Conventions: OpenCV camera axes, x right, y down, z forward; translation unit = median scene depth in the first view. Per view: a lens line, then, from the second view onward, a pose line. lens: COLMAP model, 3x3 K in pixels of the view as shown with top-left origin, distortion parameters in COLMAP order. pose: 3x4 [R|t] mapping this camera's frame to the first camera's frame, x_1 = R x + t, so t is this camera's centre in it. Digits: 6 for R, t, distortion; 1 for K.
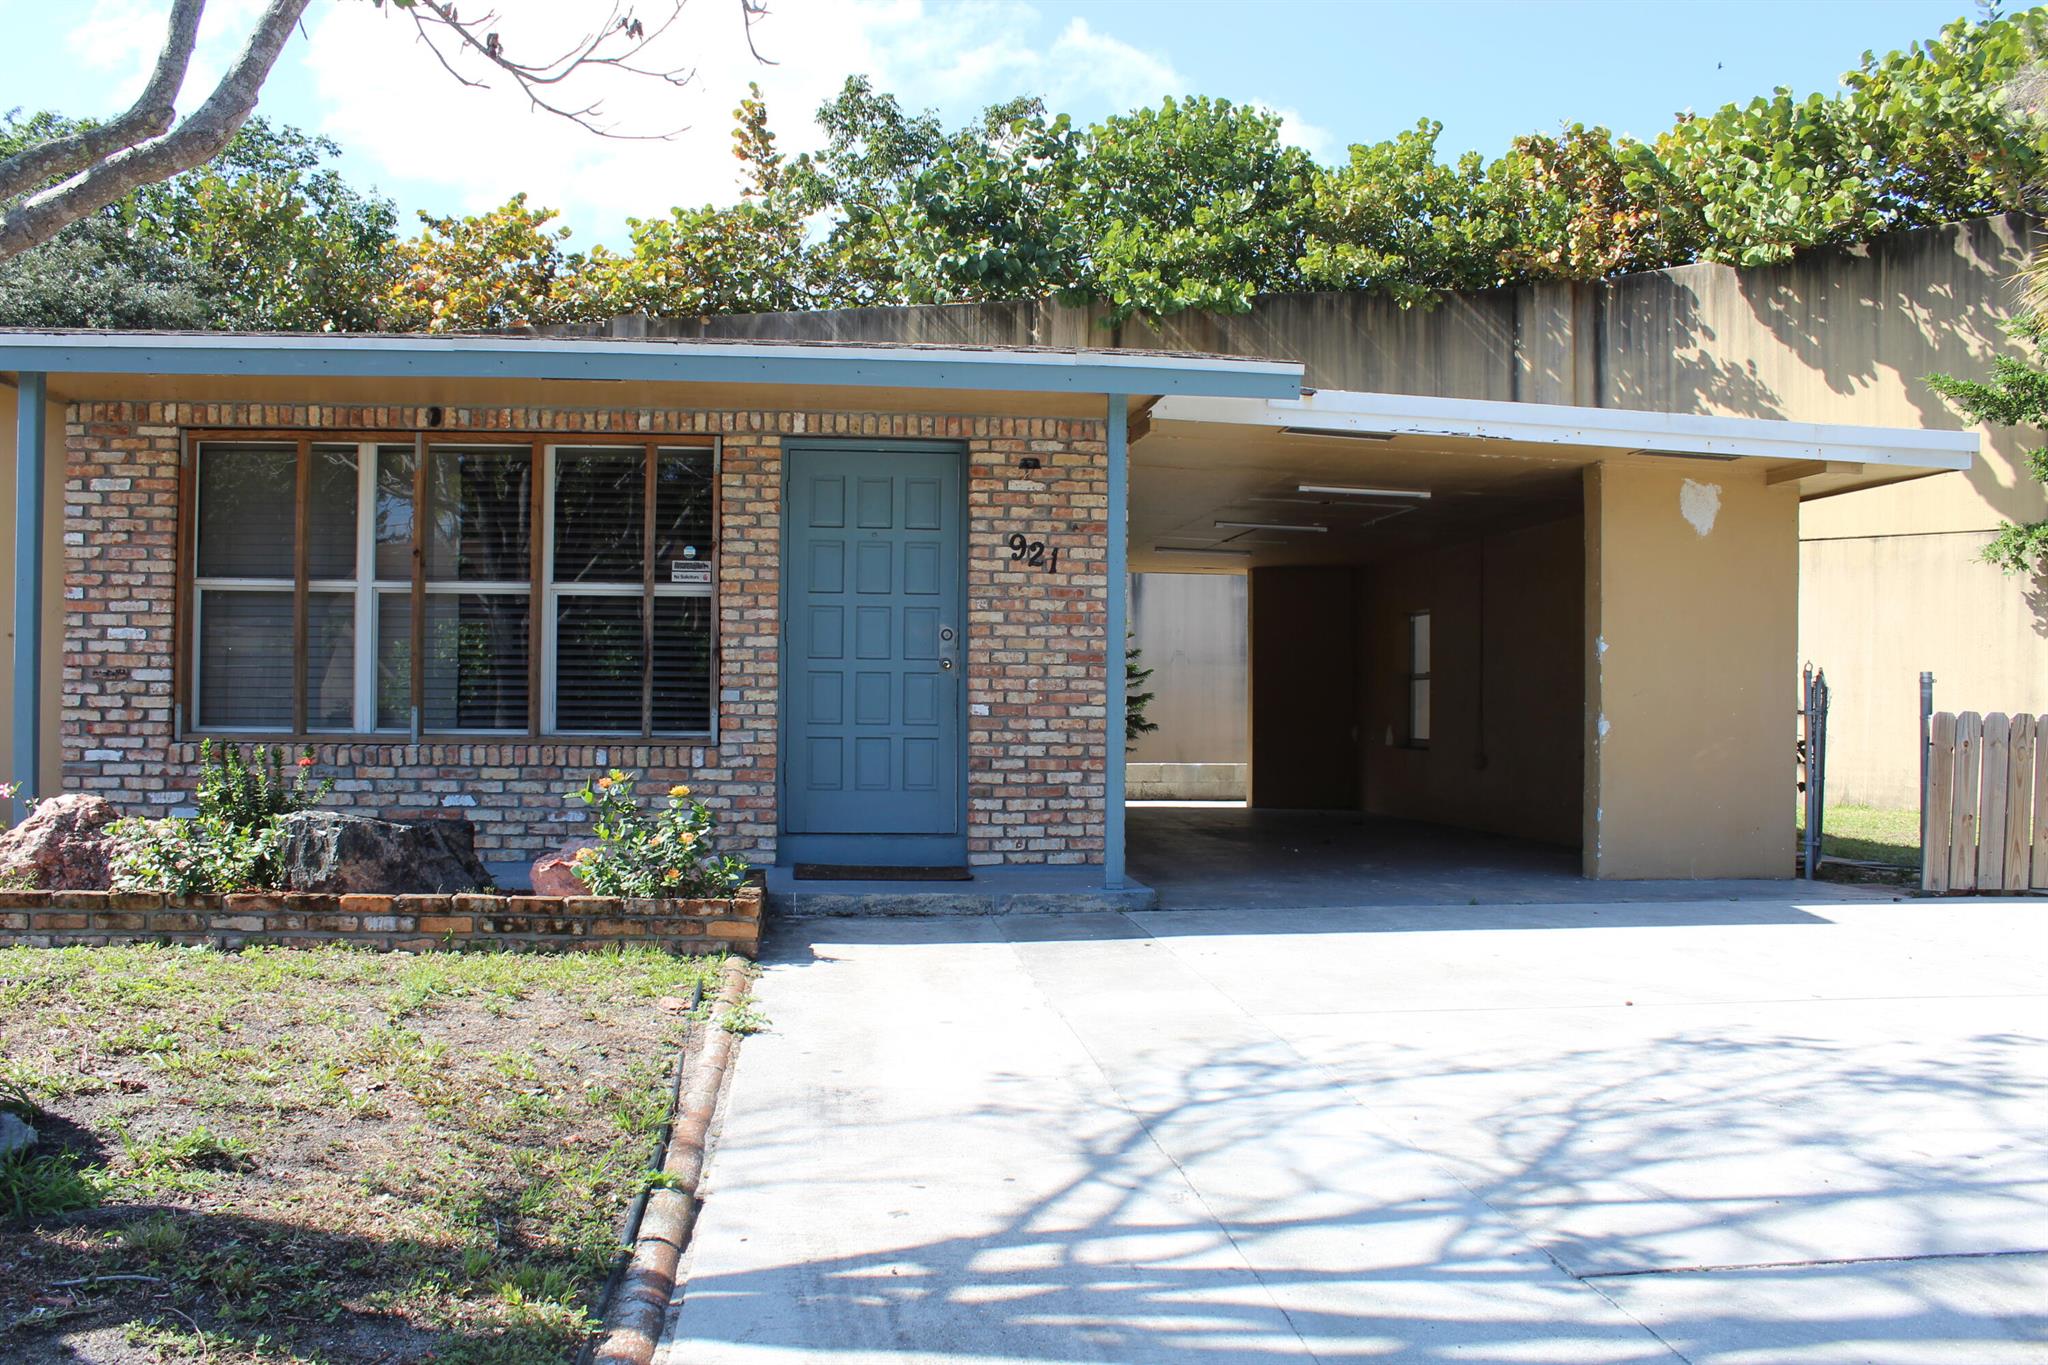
lens RADIAL K [[1693.7, 0, 1020.7], [0, 1693.7, 683.9], [0, 0, 1]] dist [-0.129749, 0.057300]
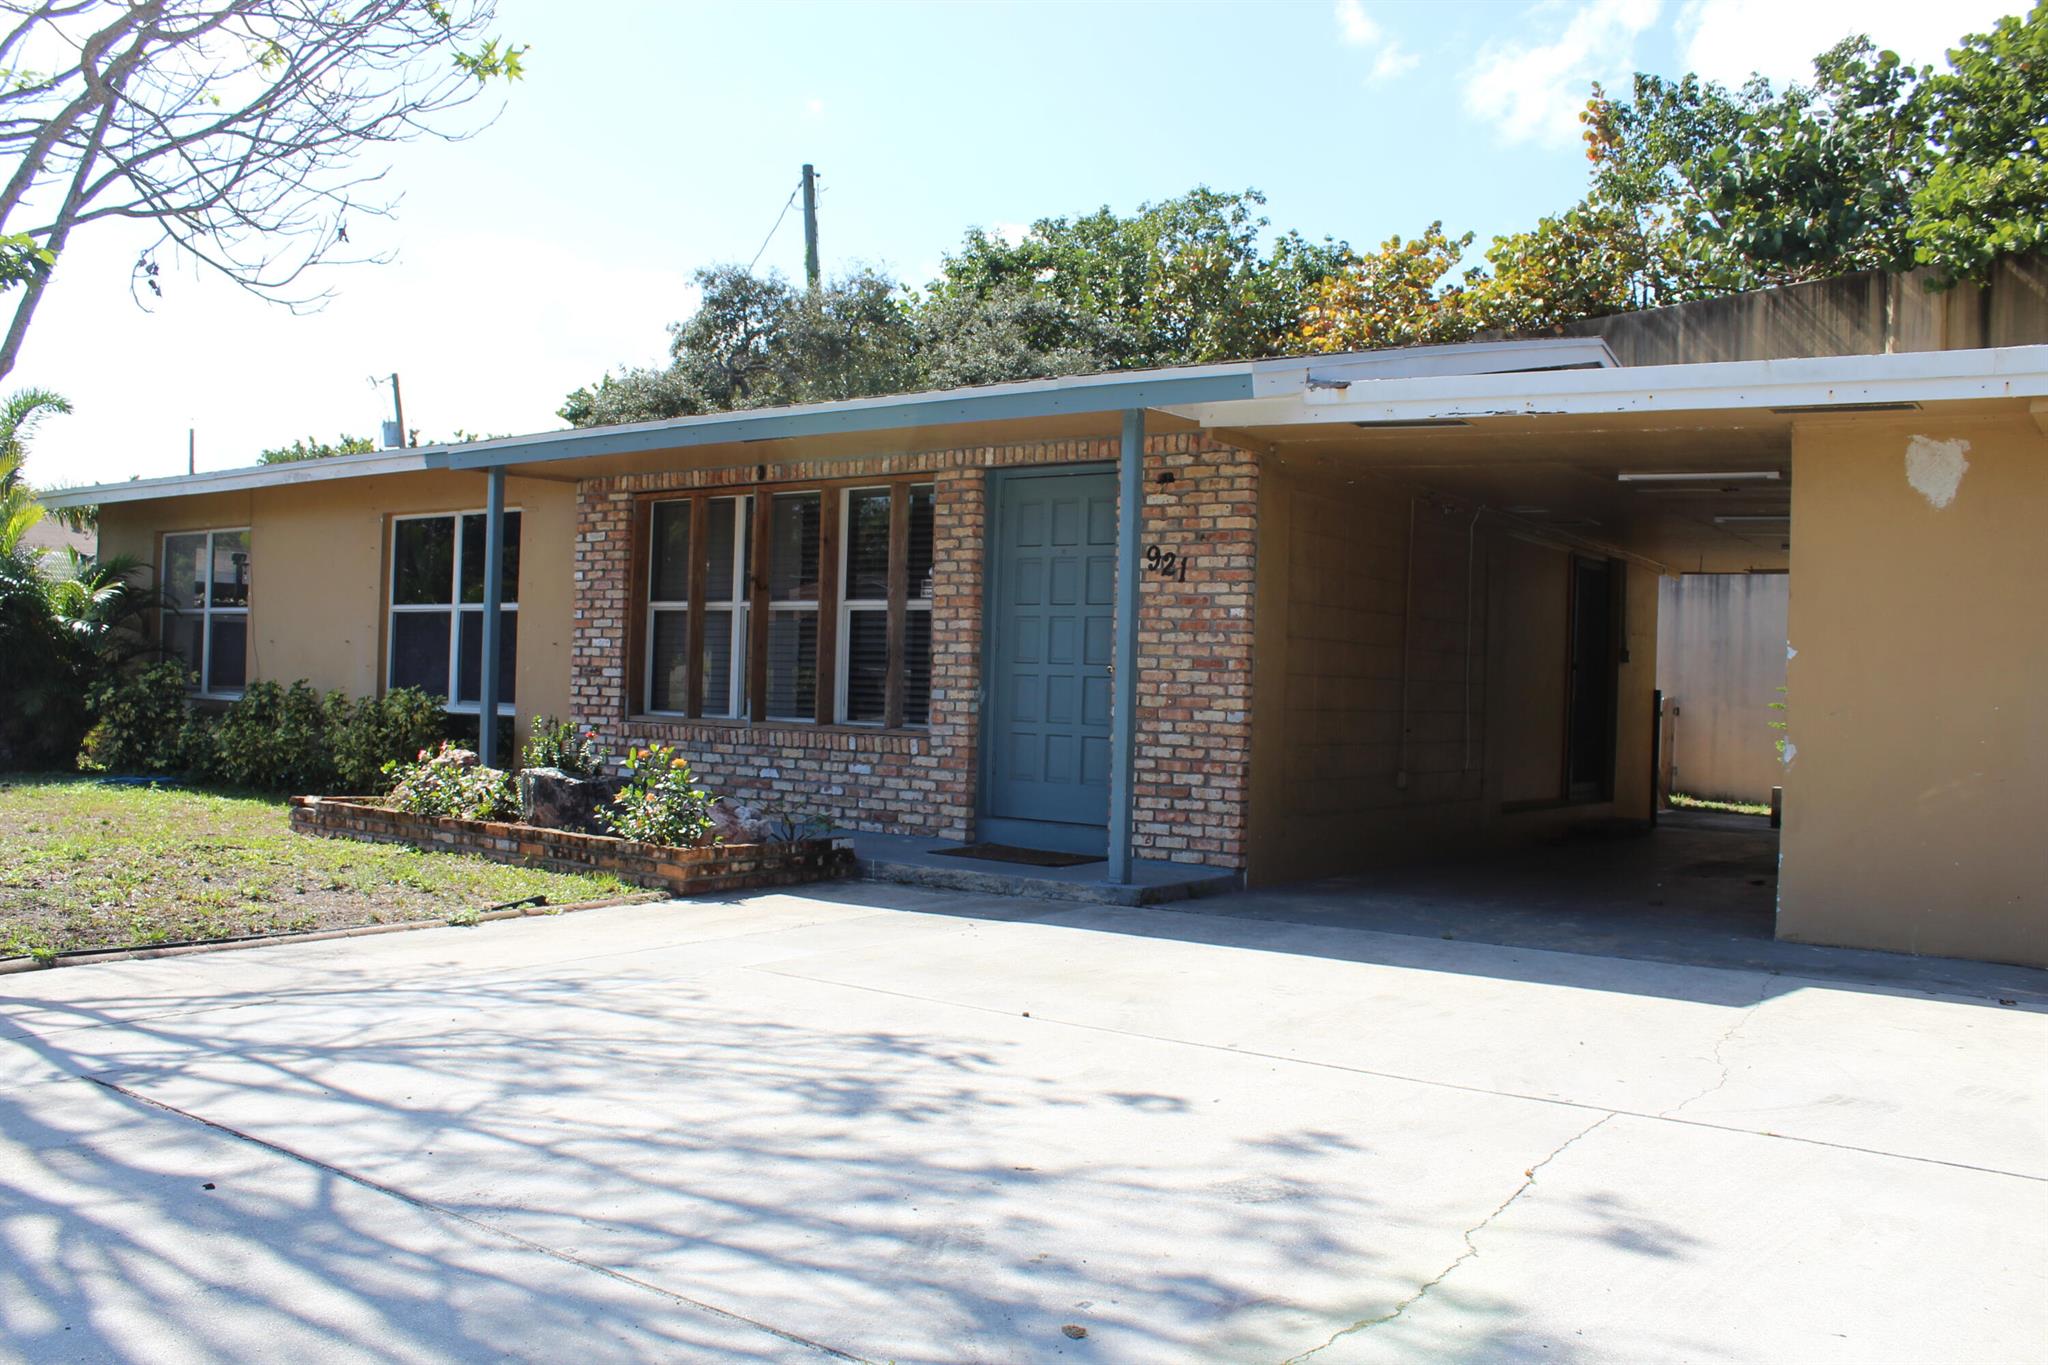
lens RADIAL K [[1693.7, 0, 1013.7], [0, 1693.7, 683.4], [0, 0, 1]] dist [-0.129749, 0.057300]
pose [[0.740310, 0.011550, -0.672166, 0.654742], [-0.017972, 0.999835, -0.002613, 0.001465], [0.672025, 0.014015, 0.740396, 0.167275]]
